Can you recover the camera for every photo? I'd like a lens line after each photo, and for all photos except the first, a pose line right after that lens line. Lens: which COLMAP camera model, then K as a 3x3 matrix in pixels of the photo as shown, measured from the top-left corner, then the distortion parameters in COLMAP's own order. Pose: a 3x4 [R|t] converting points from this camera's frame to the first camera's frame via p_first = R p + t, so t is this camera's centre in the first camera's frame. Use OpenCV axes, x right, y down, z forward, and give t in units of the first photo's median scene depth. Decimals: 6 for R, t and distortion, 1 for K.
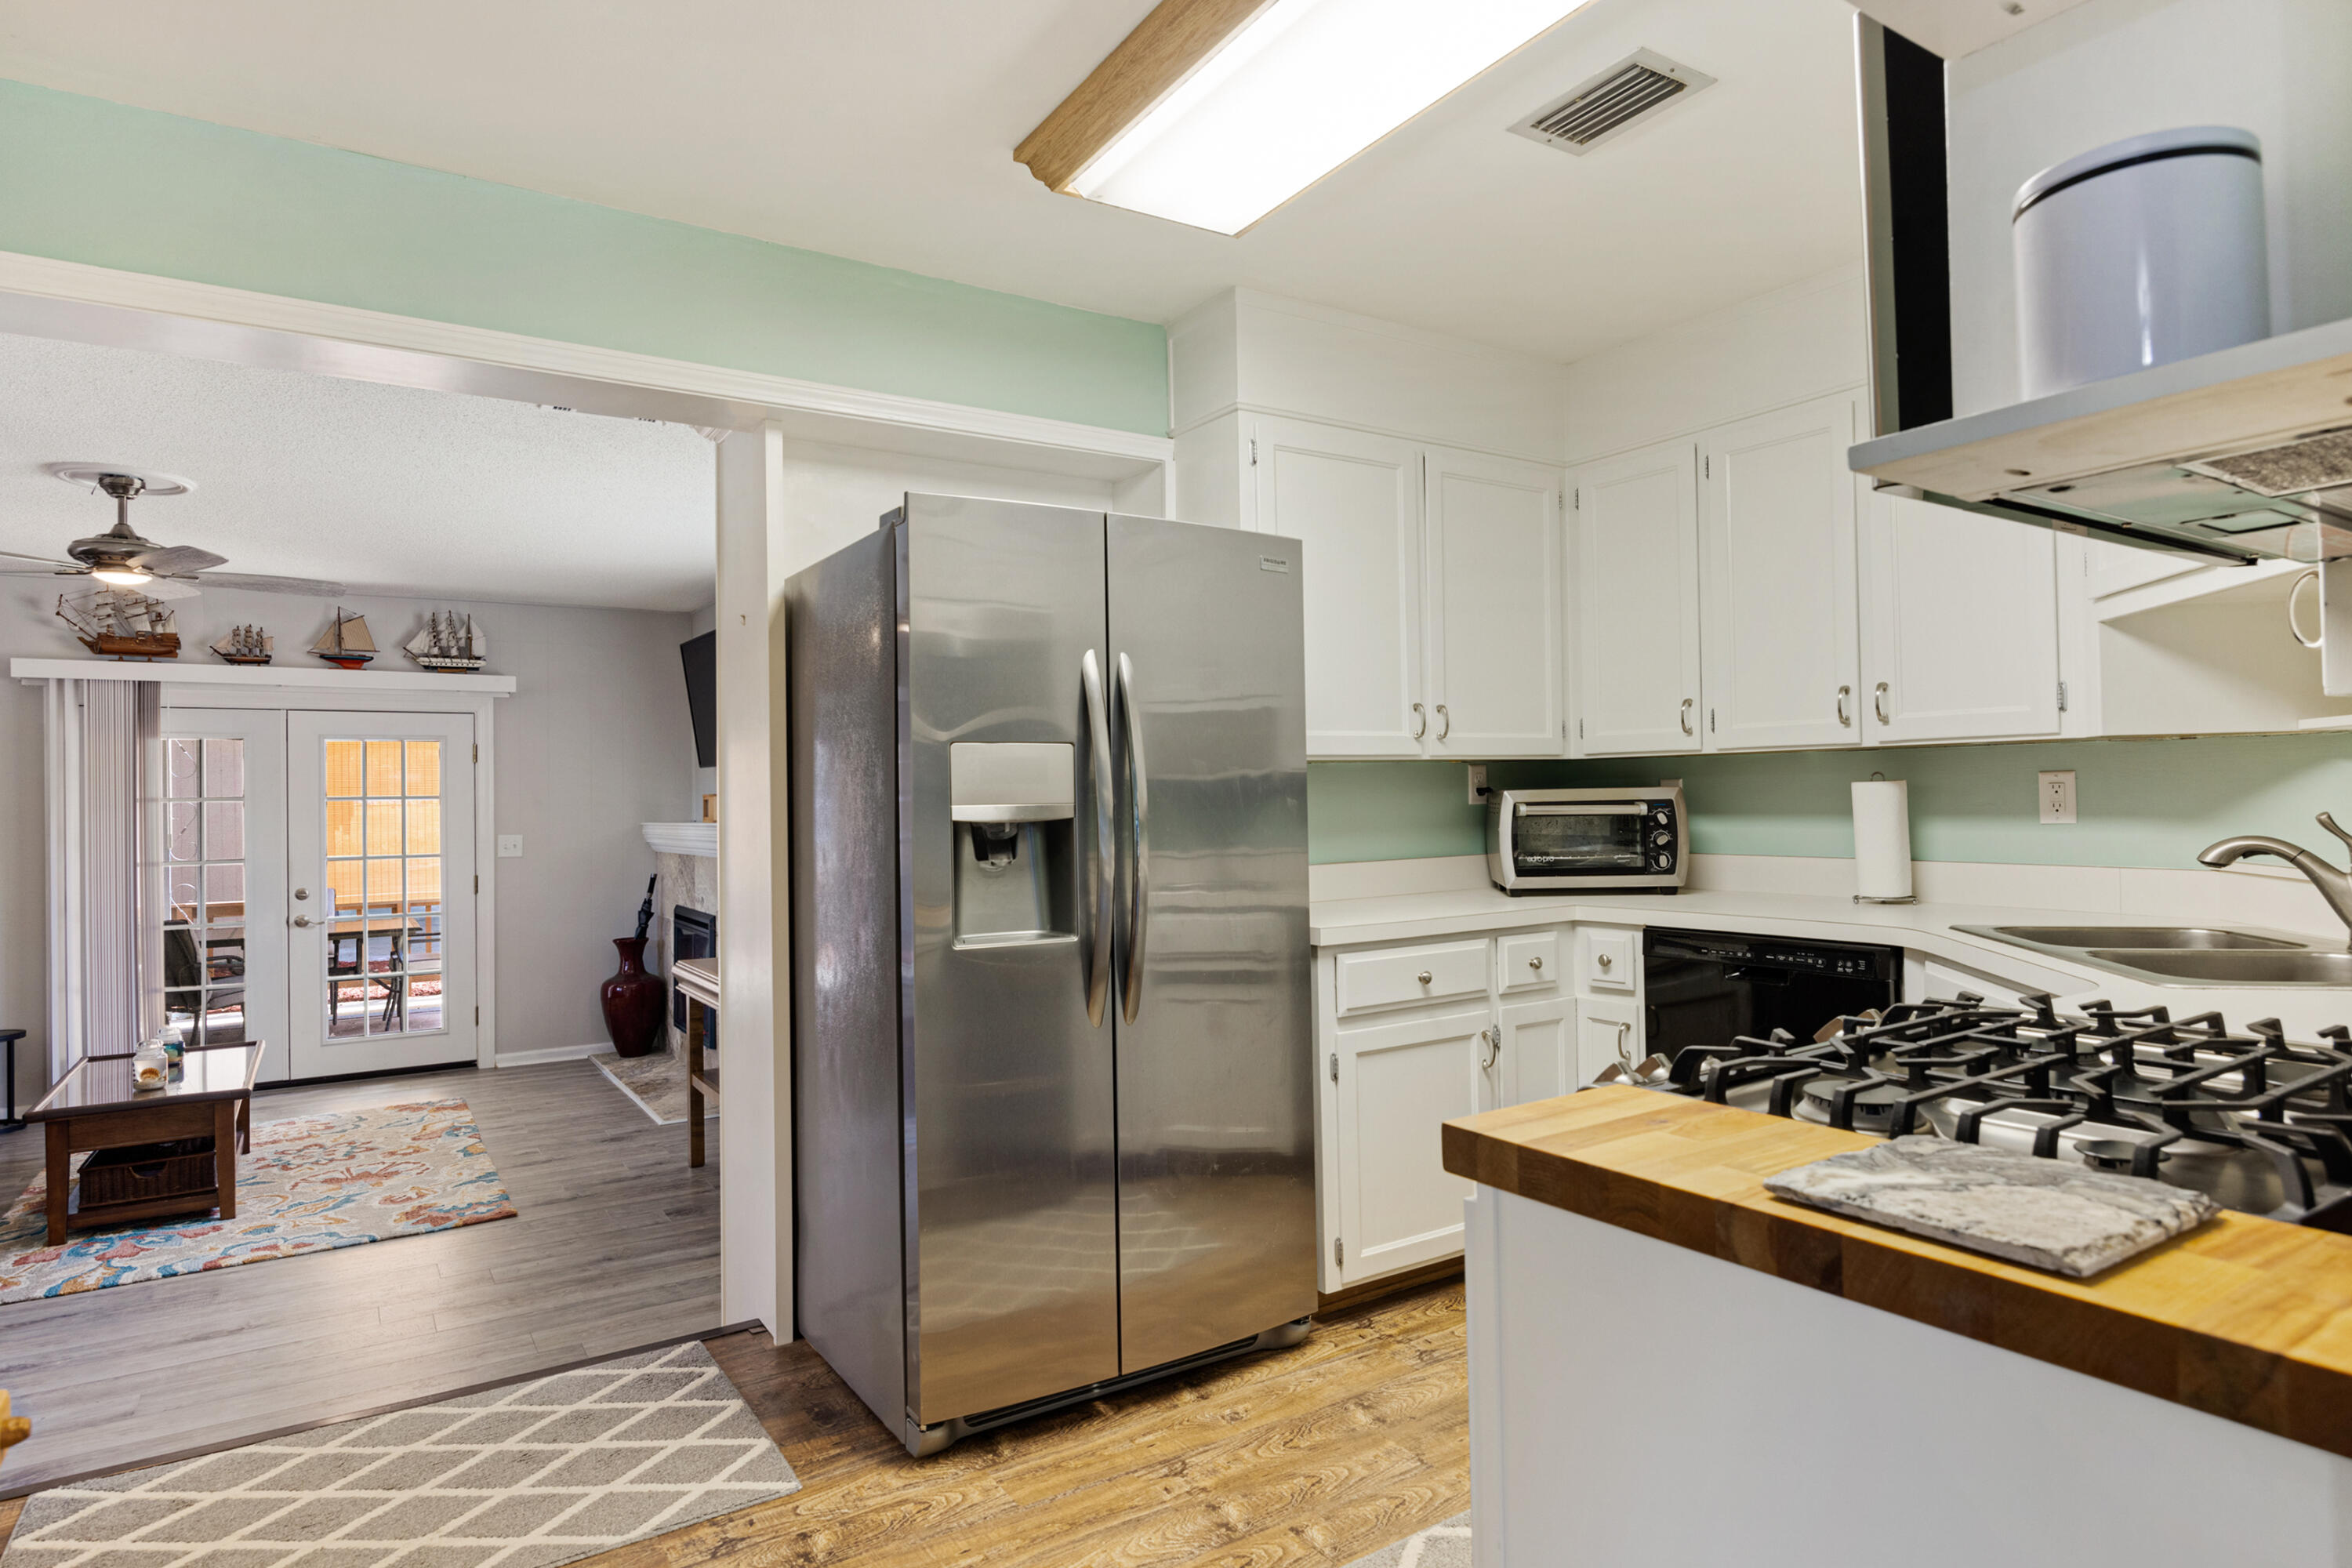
lens RADIAL K [[1282.2, 0, 1142.9], [0, 1282.2, 788.6], [0, 0, 1]] dist [0.009530, 0.000854]
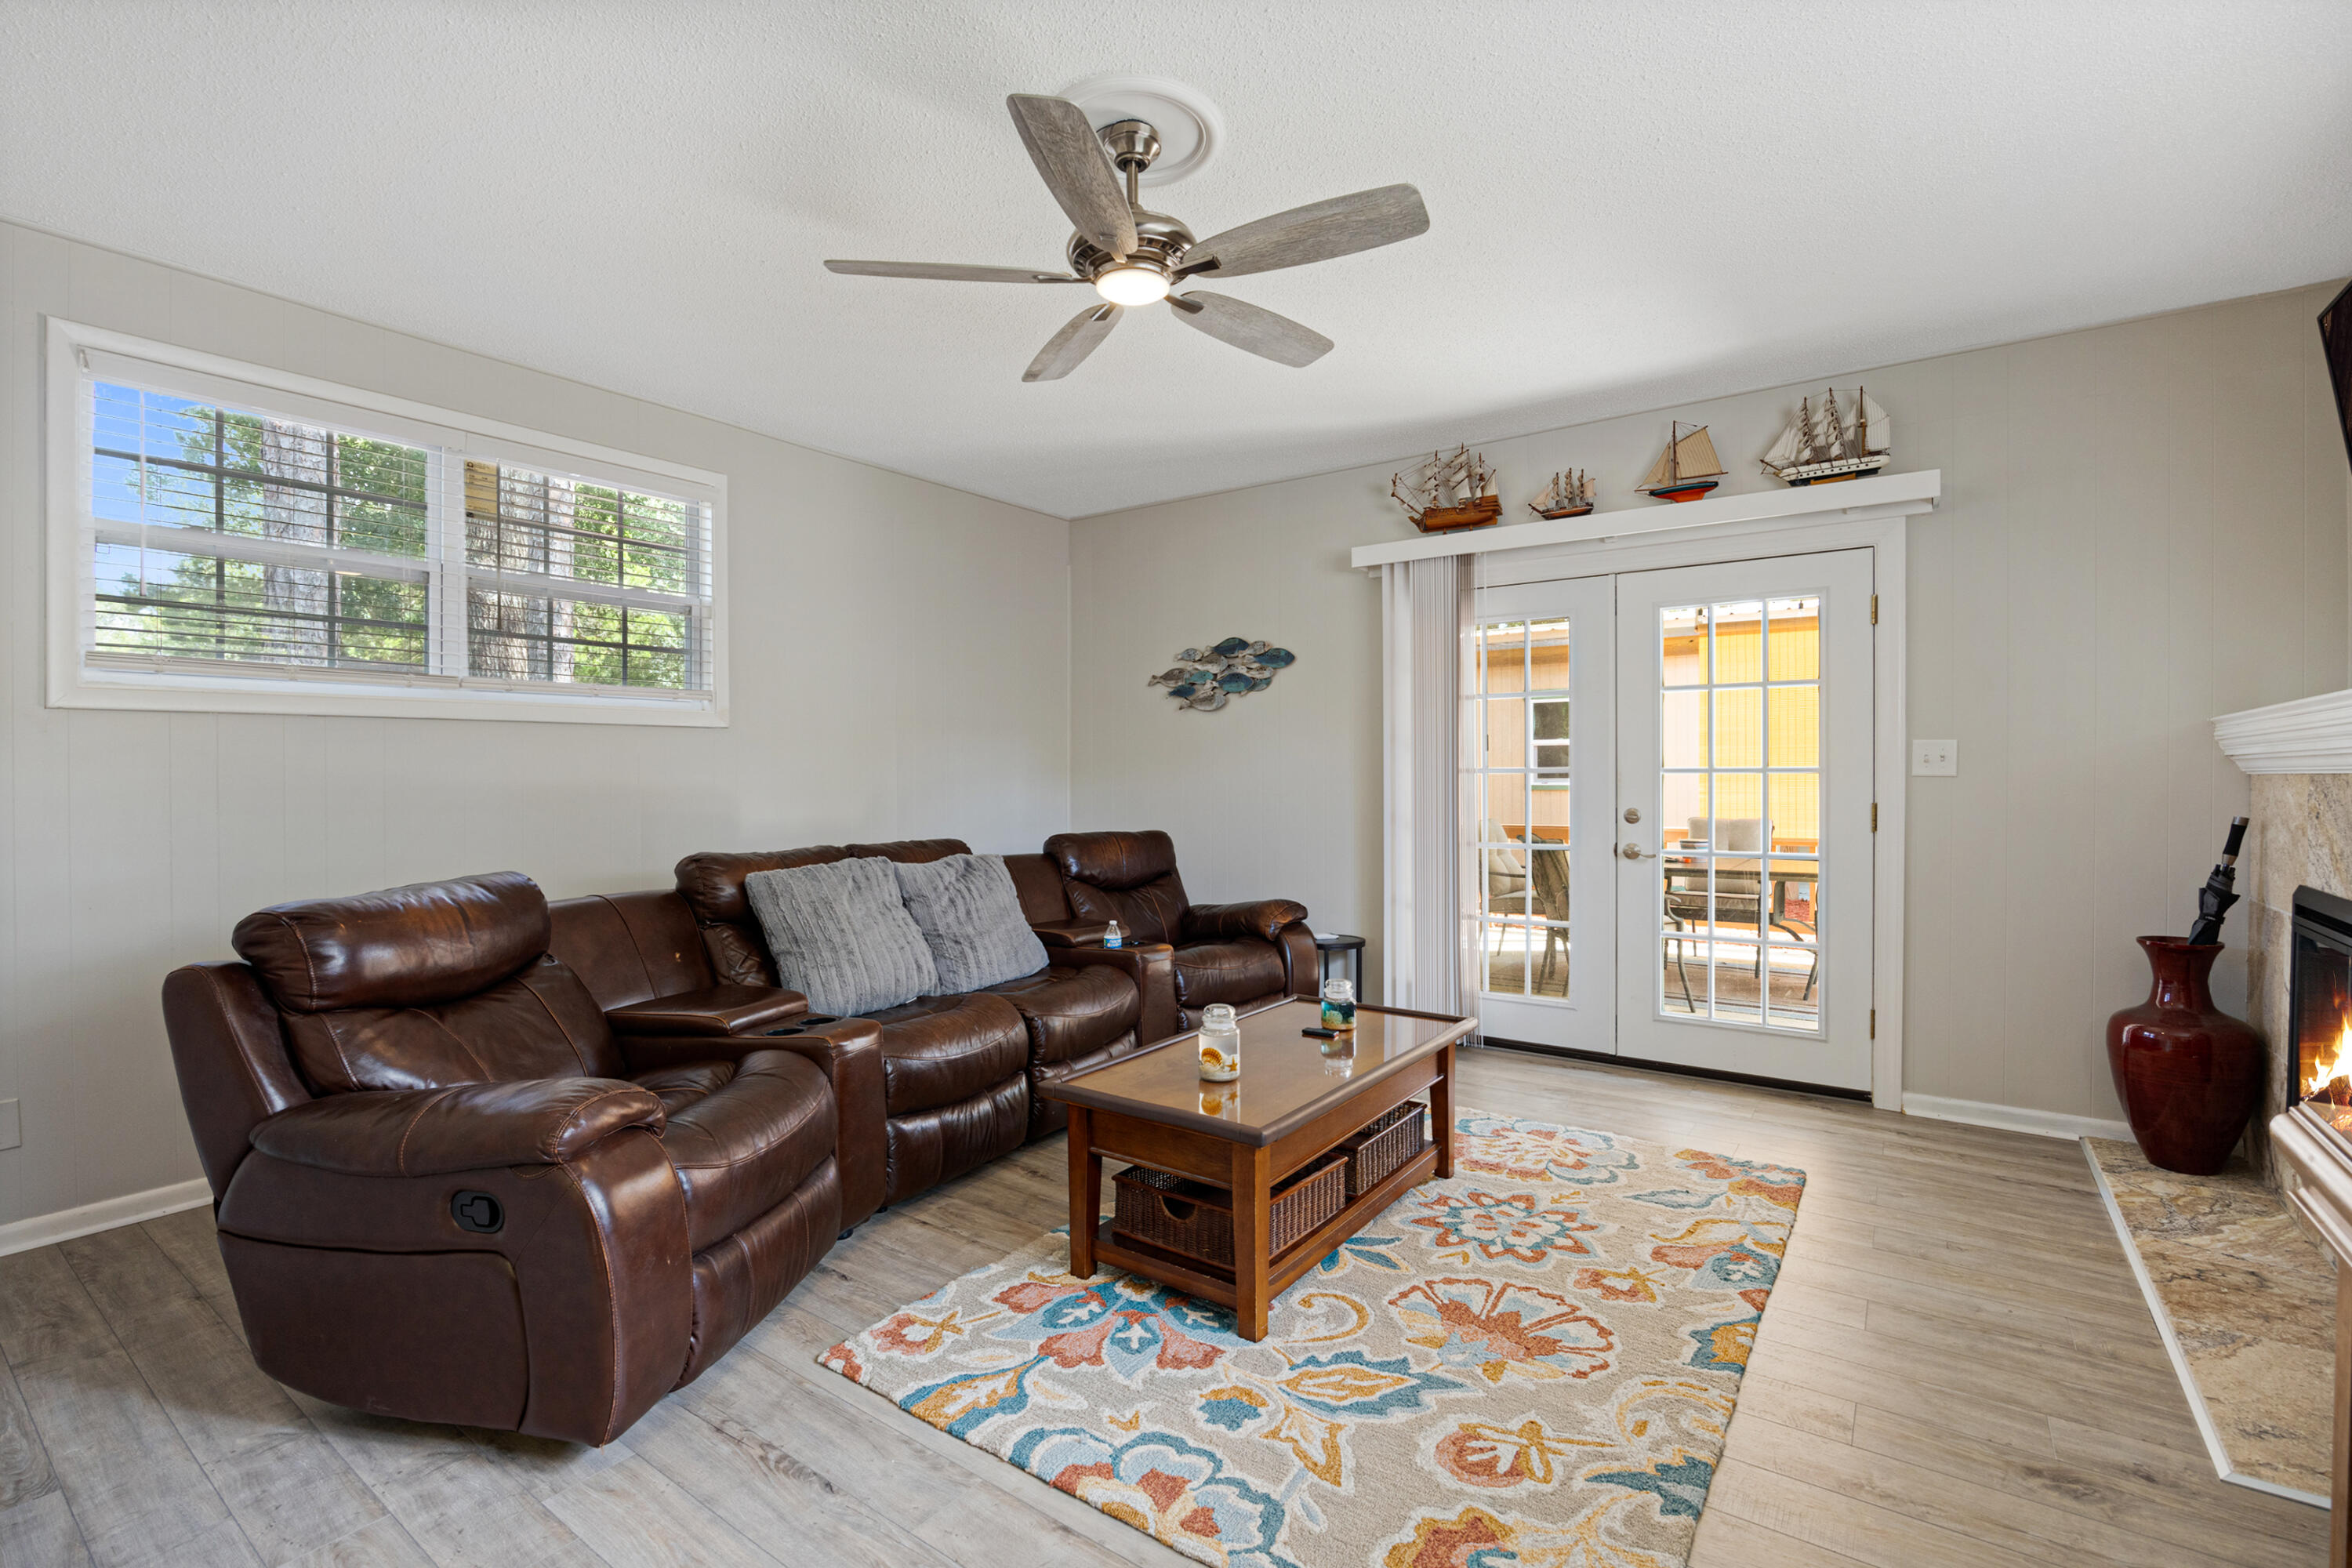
lens RADIAL K [[1023.8, 0, 1176.0], [0, 1023.8, 784.0], [0, 0, 1]] dist [-0.042749, 0.010549]
pose [[0.362675, 0.023965, -0.931608, -0.375531], [0.009729, 0.999517, 0.029499, 0.082090], [0.931865, -0.019763, 0.362267, 1.026652]]
